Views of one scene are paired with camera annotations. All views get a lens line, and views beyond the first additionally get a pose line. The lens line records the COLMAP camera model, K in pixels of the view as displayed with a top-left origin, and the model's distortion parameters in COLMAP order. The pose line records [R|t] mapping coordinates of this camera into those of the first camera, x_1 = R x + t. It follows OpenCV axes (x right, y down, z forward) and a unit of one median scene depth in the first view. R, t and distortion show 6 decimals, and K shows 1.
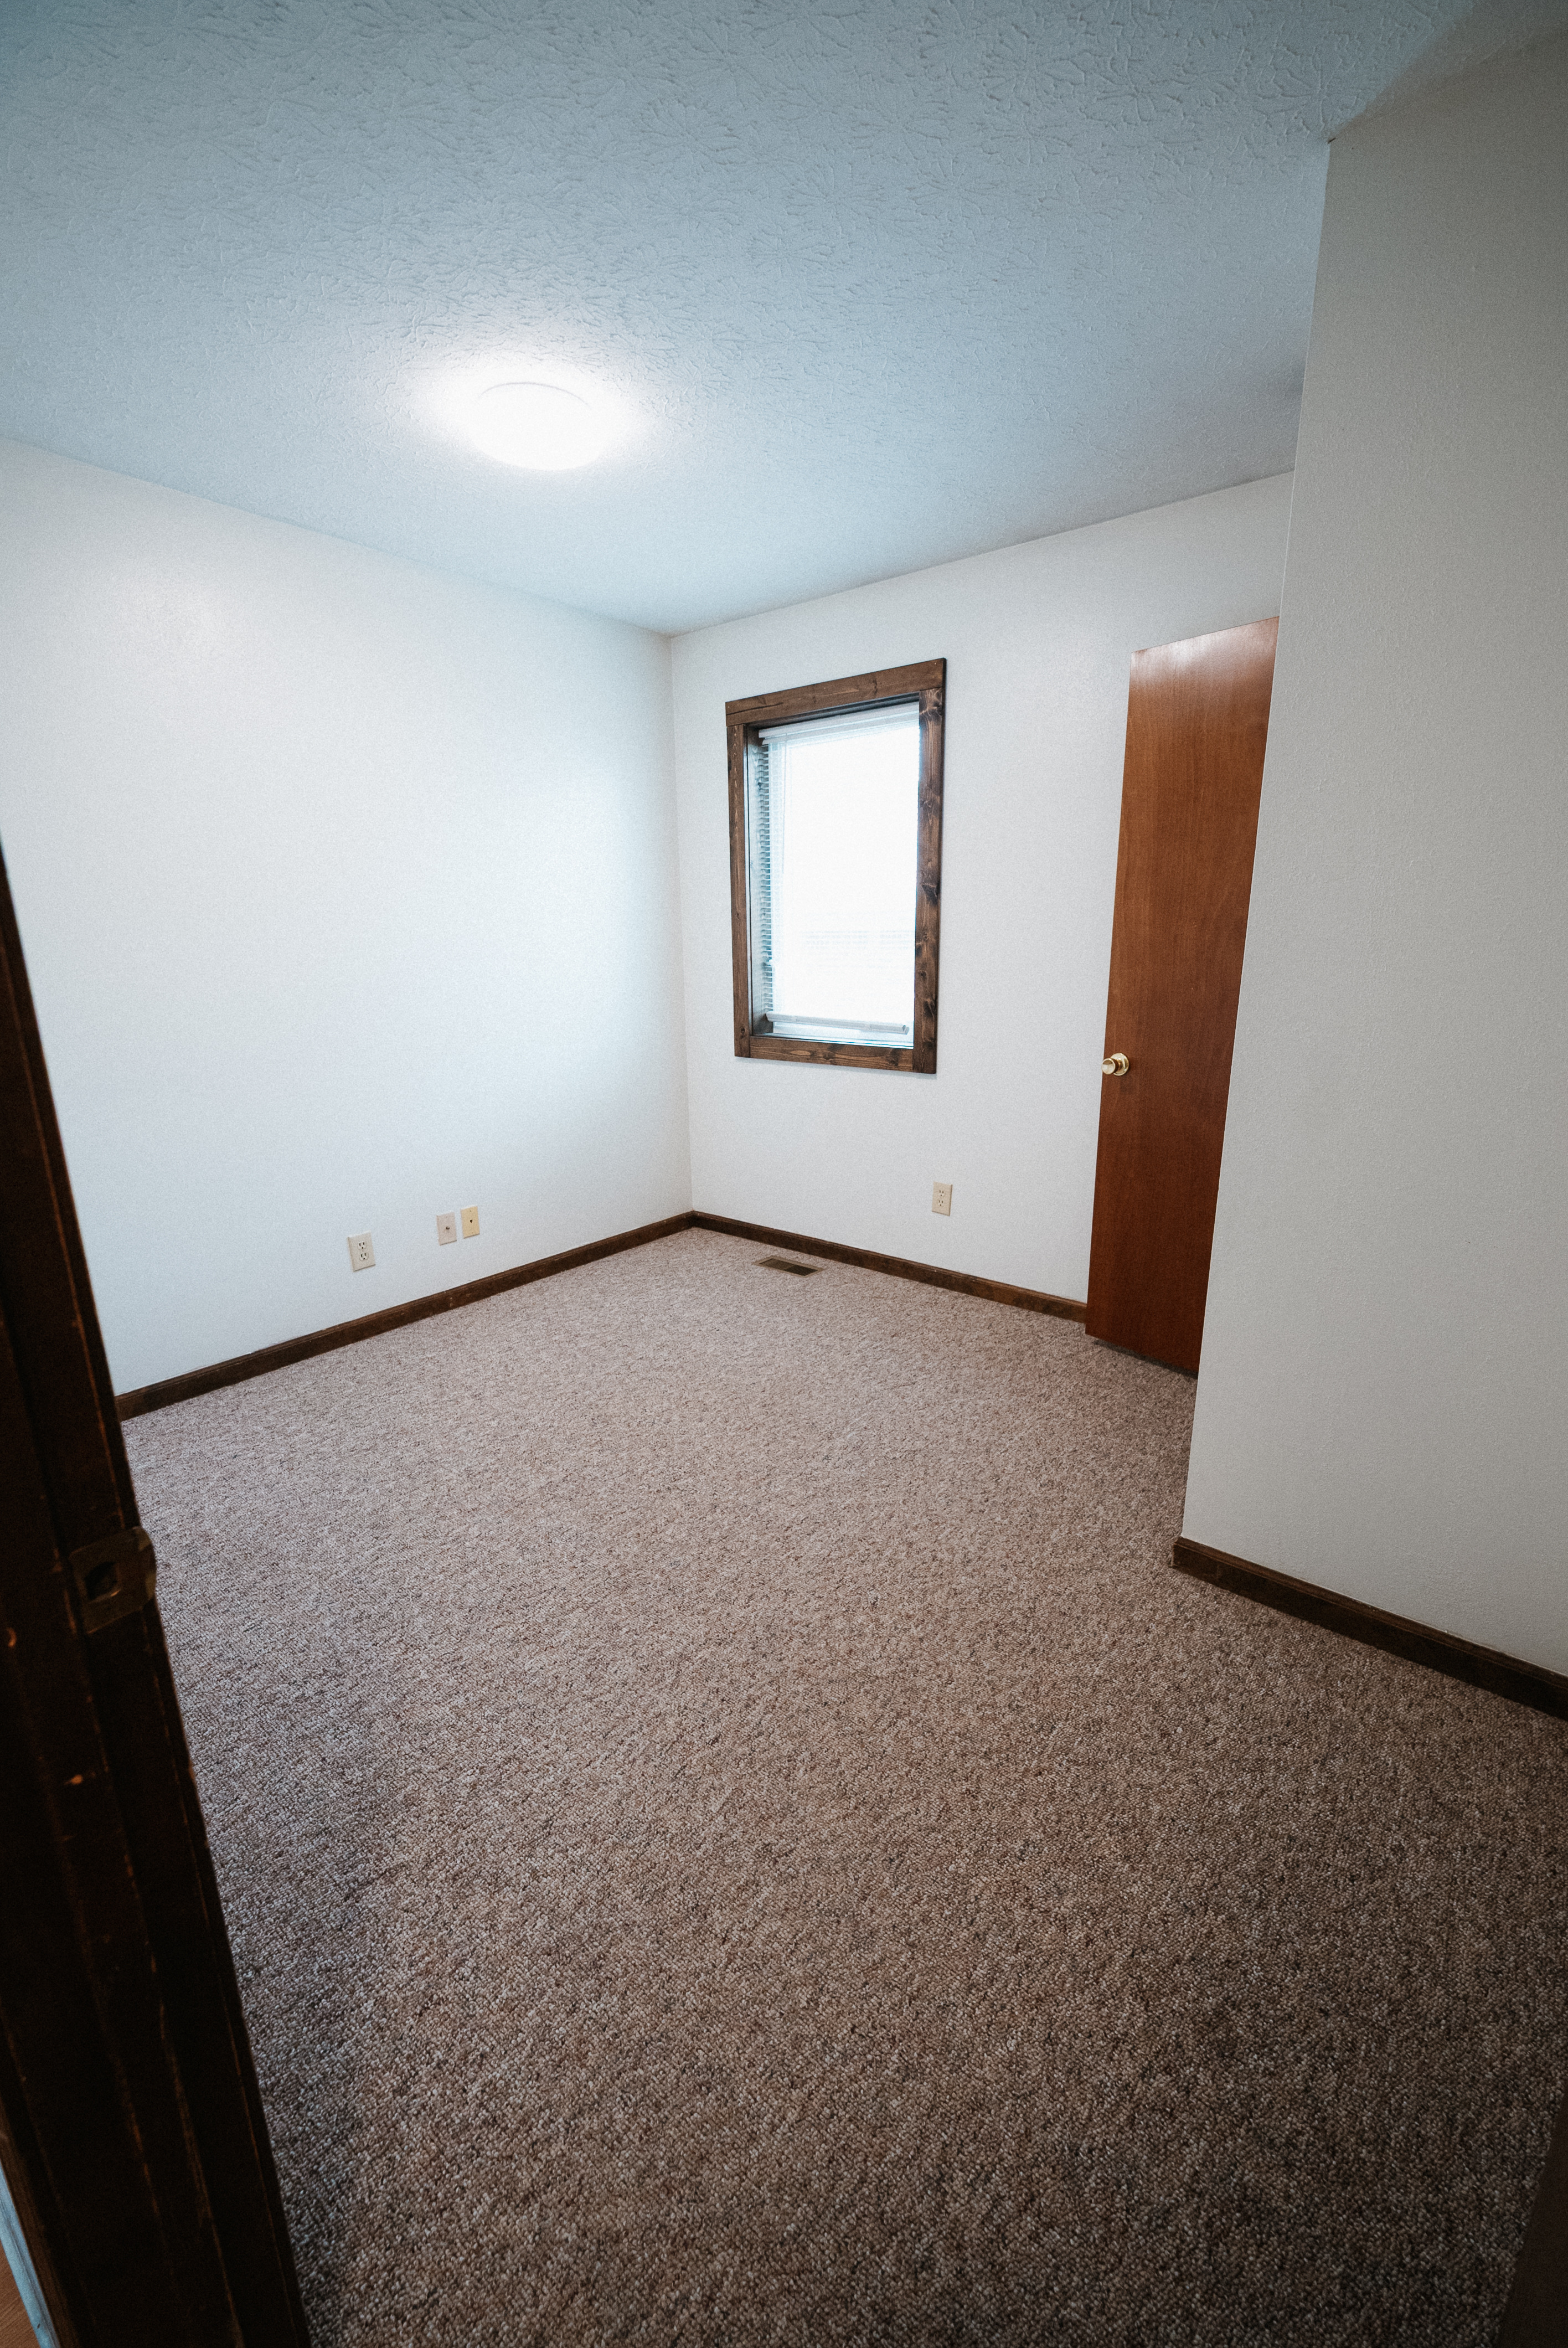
lens RADIAL K [[972.2, 0, 799.0], [0, 972.2, 1170.2], [0, 0, 1]] dist [0.004374, -0.001874]
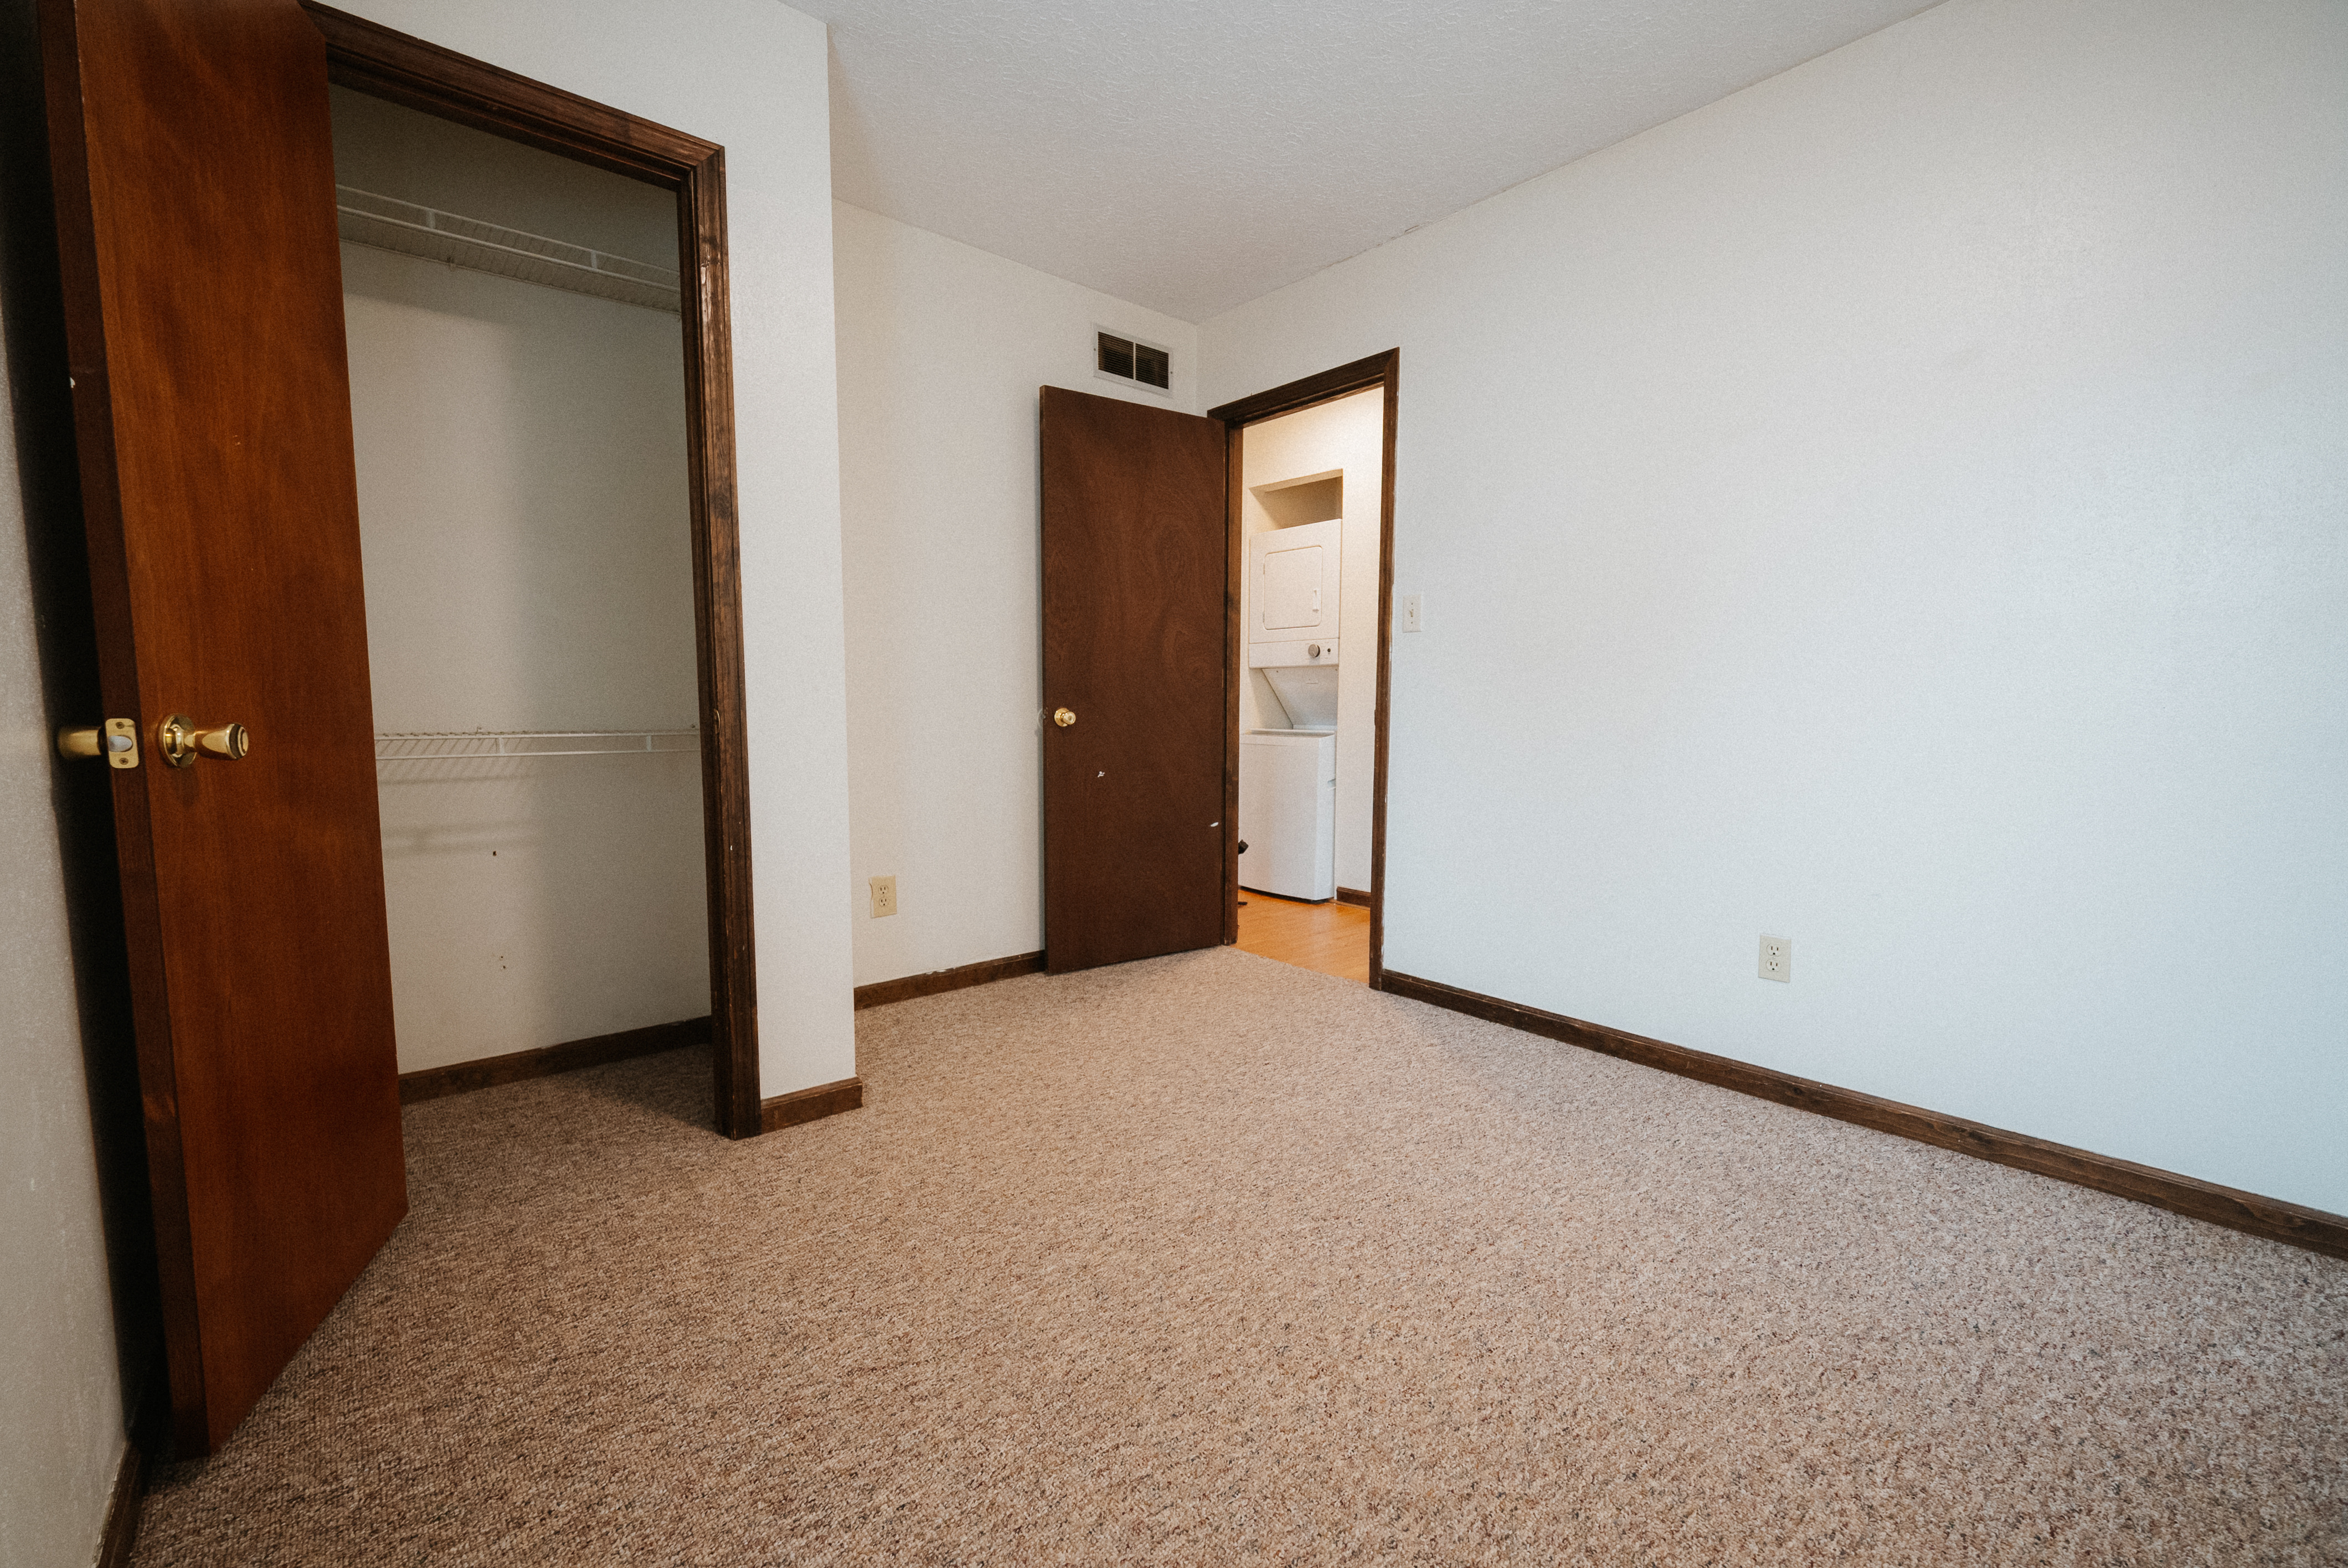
lens RADIAL K [[972.2, 0, 1169.9], [0, 972.2, 784.1], [0, 0, 1]] dist [0.004374, -0.001874]
pose [[-0.982040, -0.012527, 0.188255, -0.133691], [0.048480, 0.947536, 0.315952, -0.217131], [-0.182336, 0.319404, -0.929911, 1.409944]]
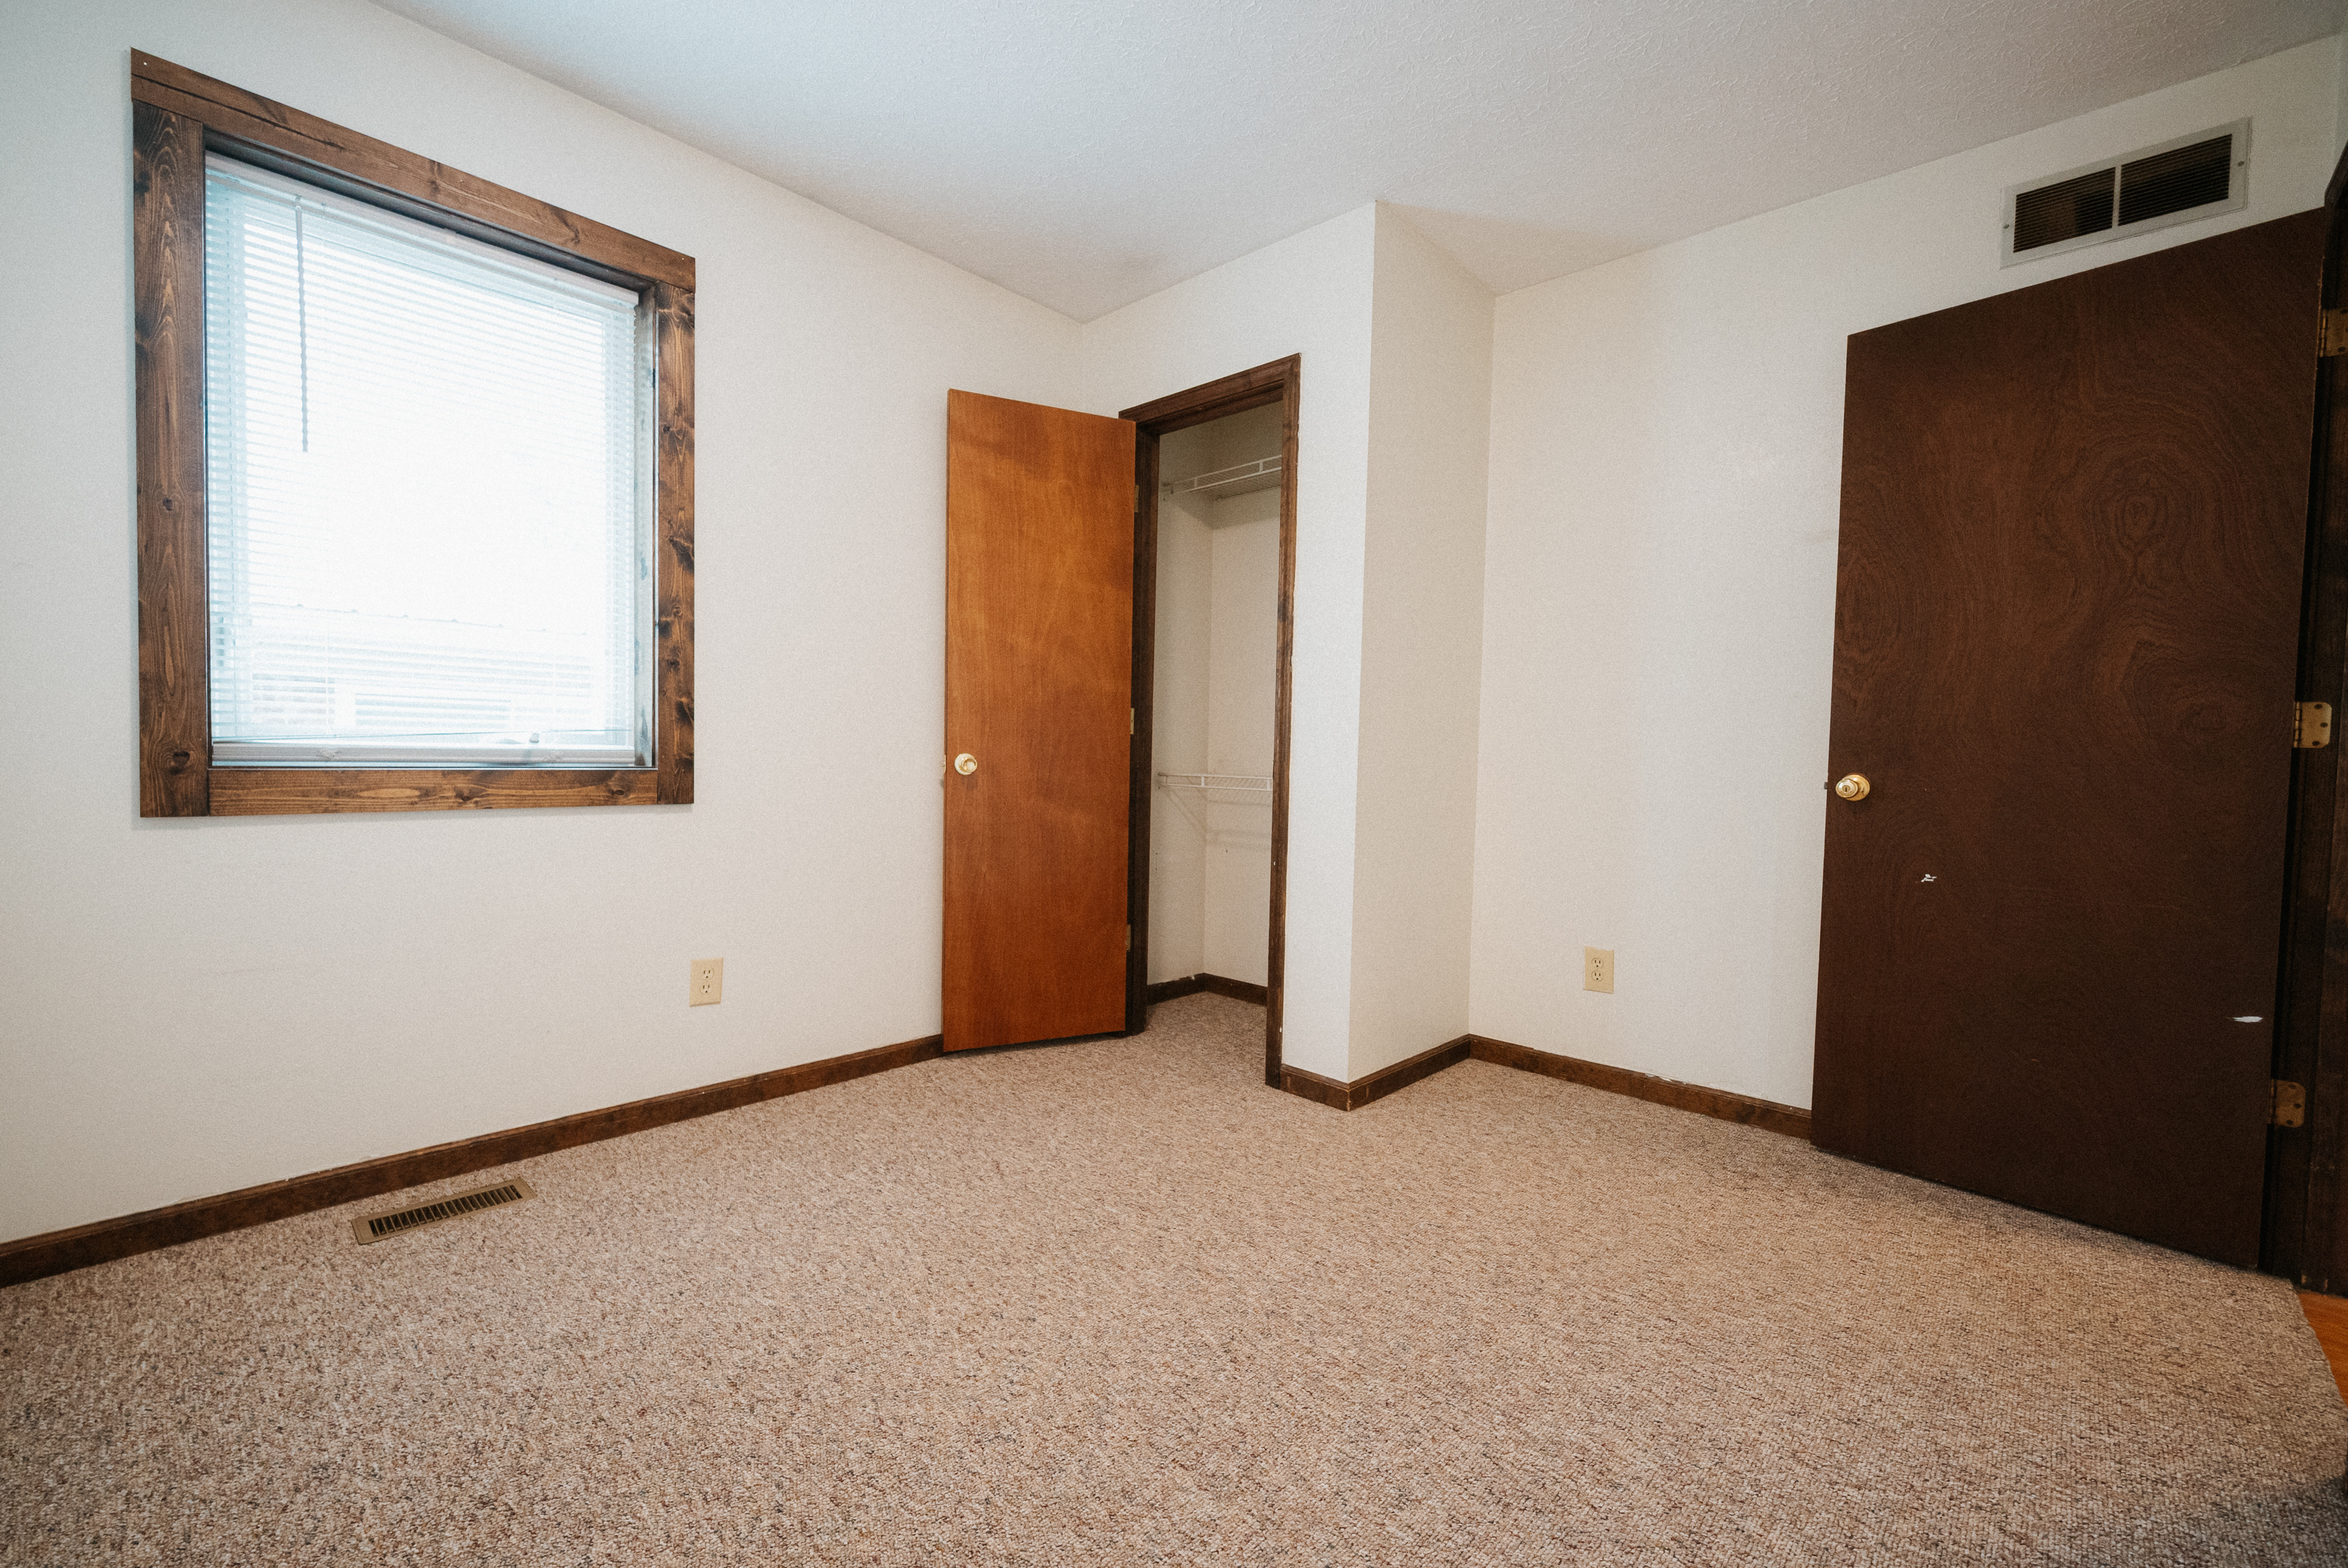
lens RADIAL K [[972.2, 0, 1166.2], [0, 972.2, 777.0], [0, 0, 1]] dist [0.004374, -0.001874]
pose [[0.083849, -0.014639, 0.996371, -0.684692], [0.217251, 0.976108, -0.003942, -0.052619], [-0.972508, 0.216793, 0.085026, 0.776766]]
